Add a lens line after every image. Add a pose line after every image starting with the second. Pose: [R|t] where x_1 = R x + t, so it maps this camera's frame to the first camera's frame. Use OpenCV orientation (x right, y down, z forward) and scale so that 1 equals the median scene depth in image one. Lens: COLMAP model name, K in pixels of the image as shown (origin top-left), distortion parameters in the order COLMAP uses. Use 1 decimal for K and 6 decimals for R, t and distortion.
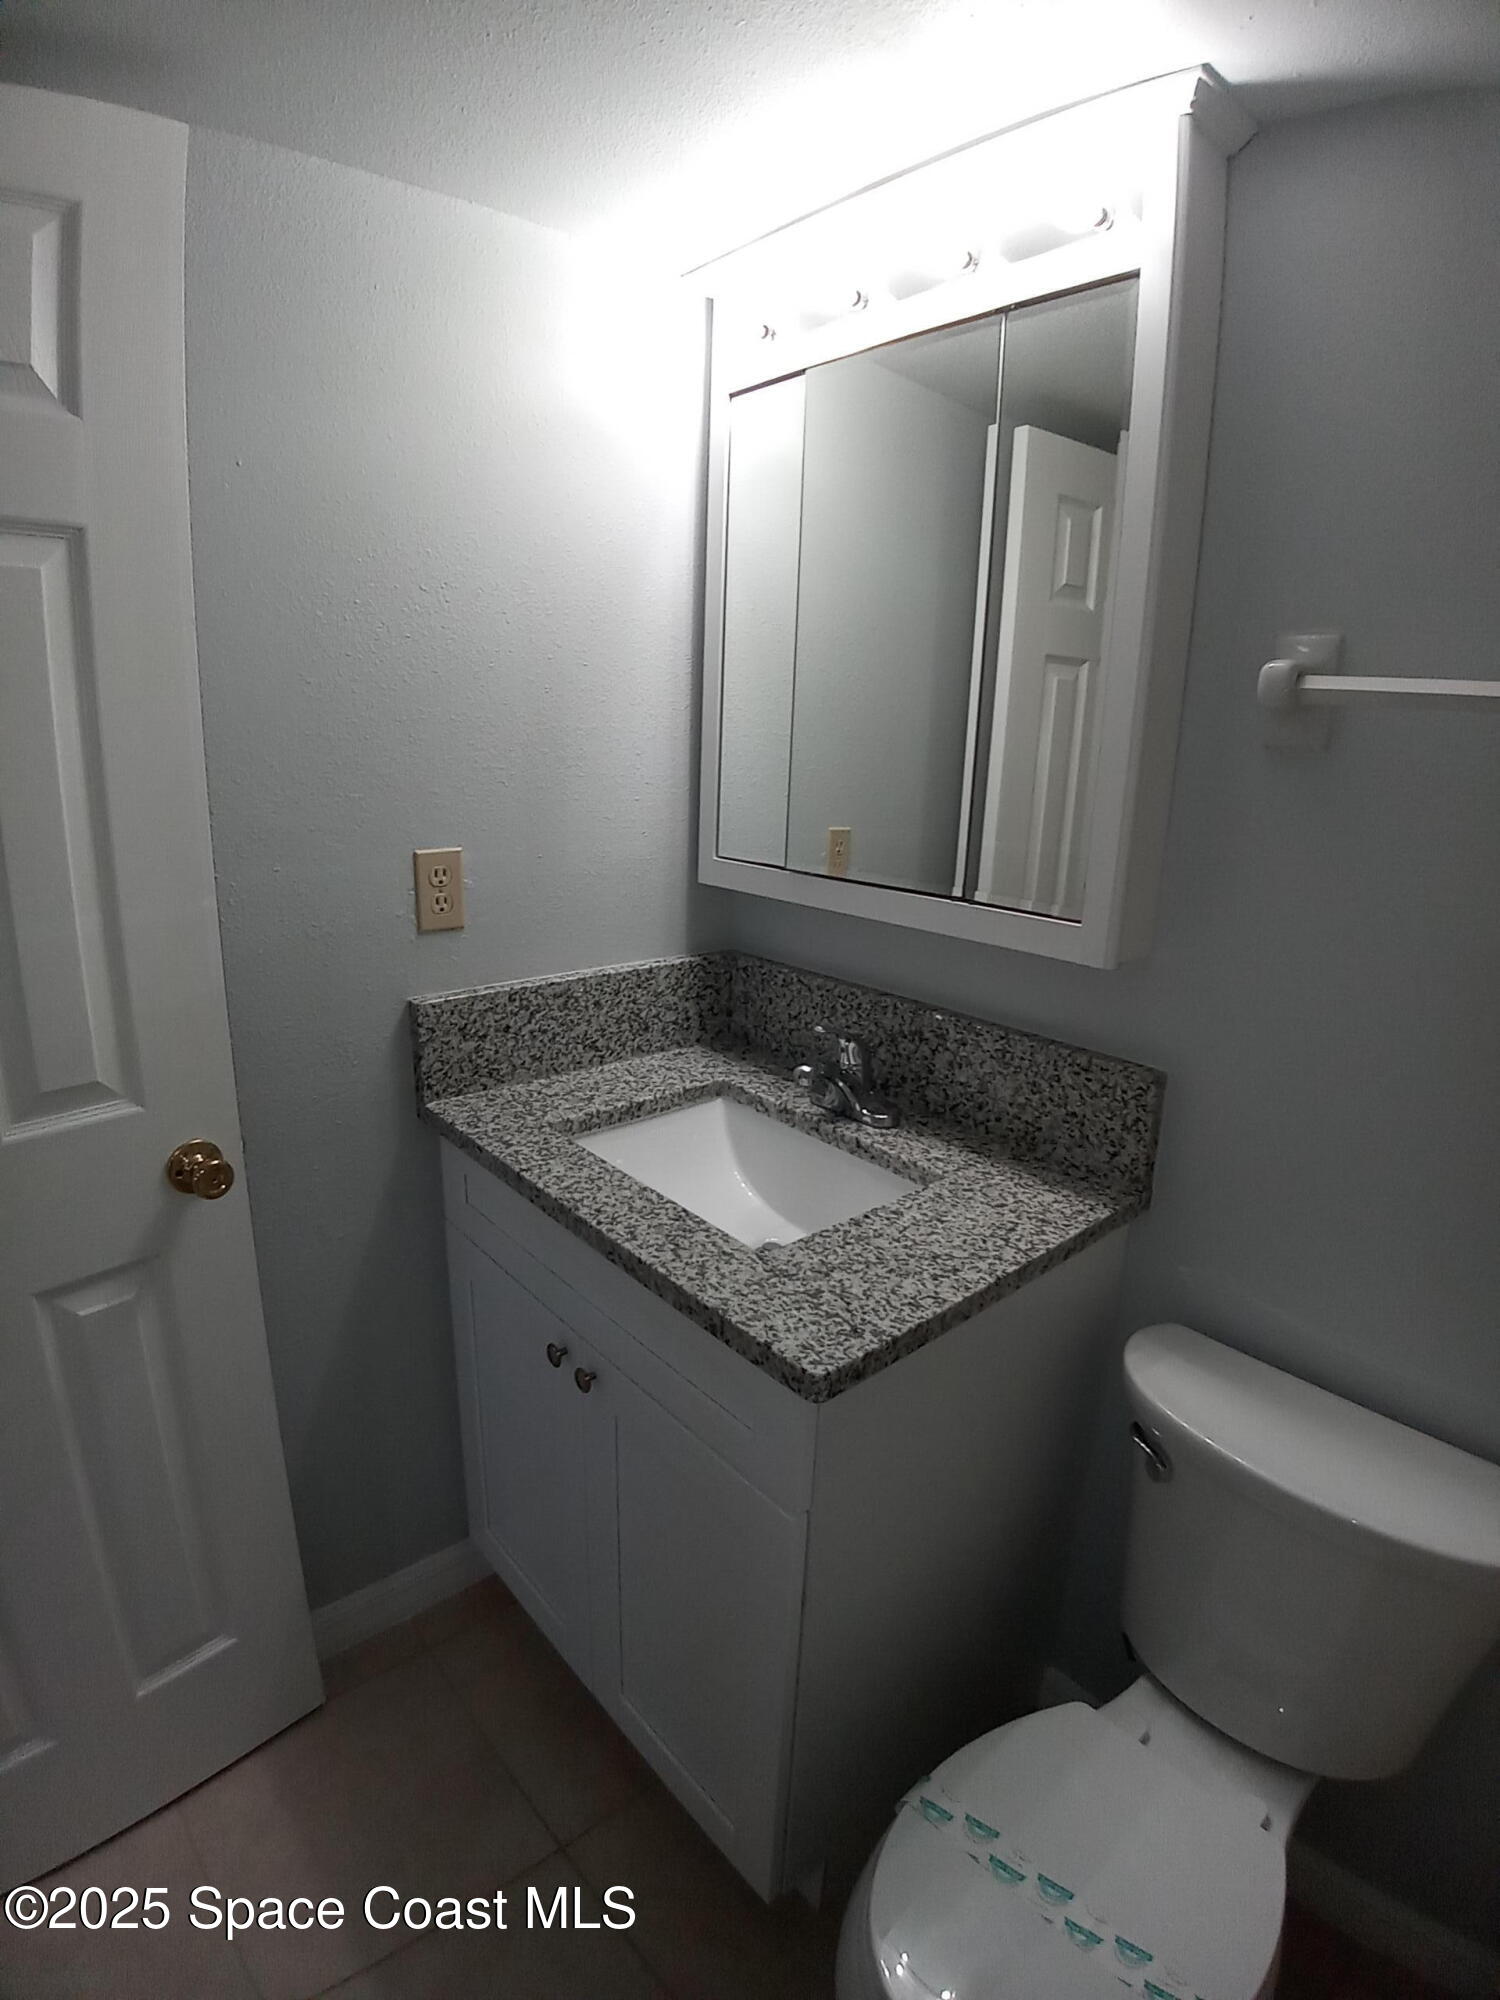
lens RADIAL K [[1005.8, 0, 750.0], [0, 1005.8, 1000.0], [0, 0, 1]] dist [-0.098546, 0.002088]
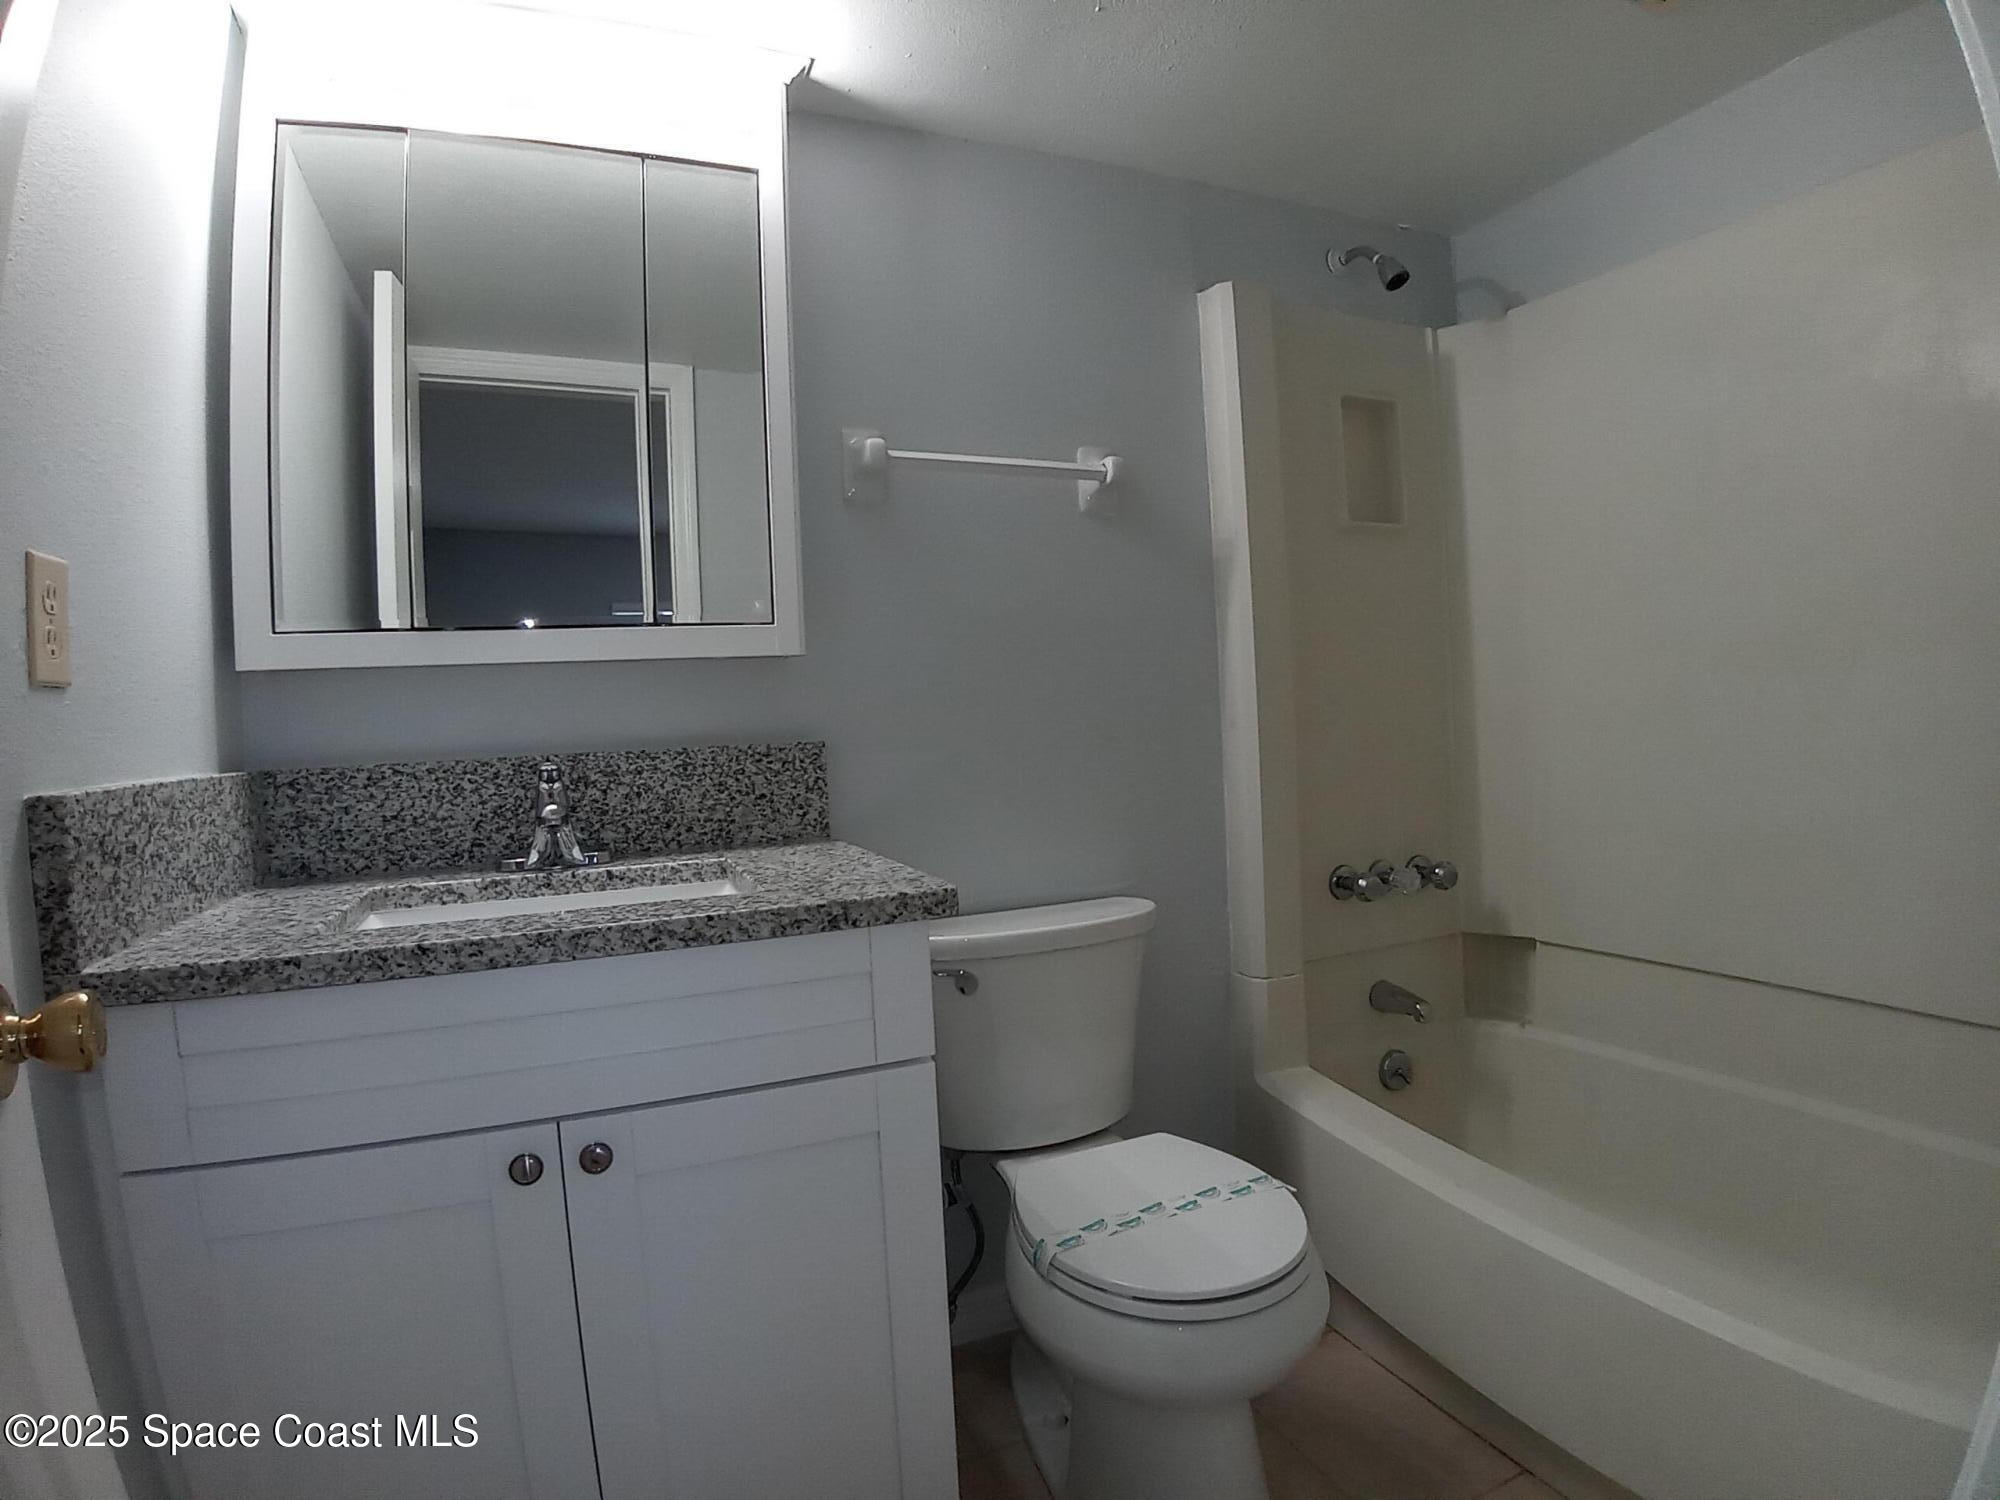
lens RADIAL K [[1005.8, 0, 999.4], [0, 1005.8, 743.7], [0, 0, 1]] dist [-0.098546, 0.002088]
pose [[0.303430, -0.069759, 0.950297, -0.688189], [0.304551, 0.952103, -0.027351, 0.163790], [-0.902873, 0.297713, 0.310142, 0.321158]]
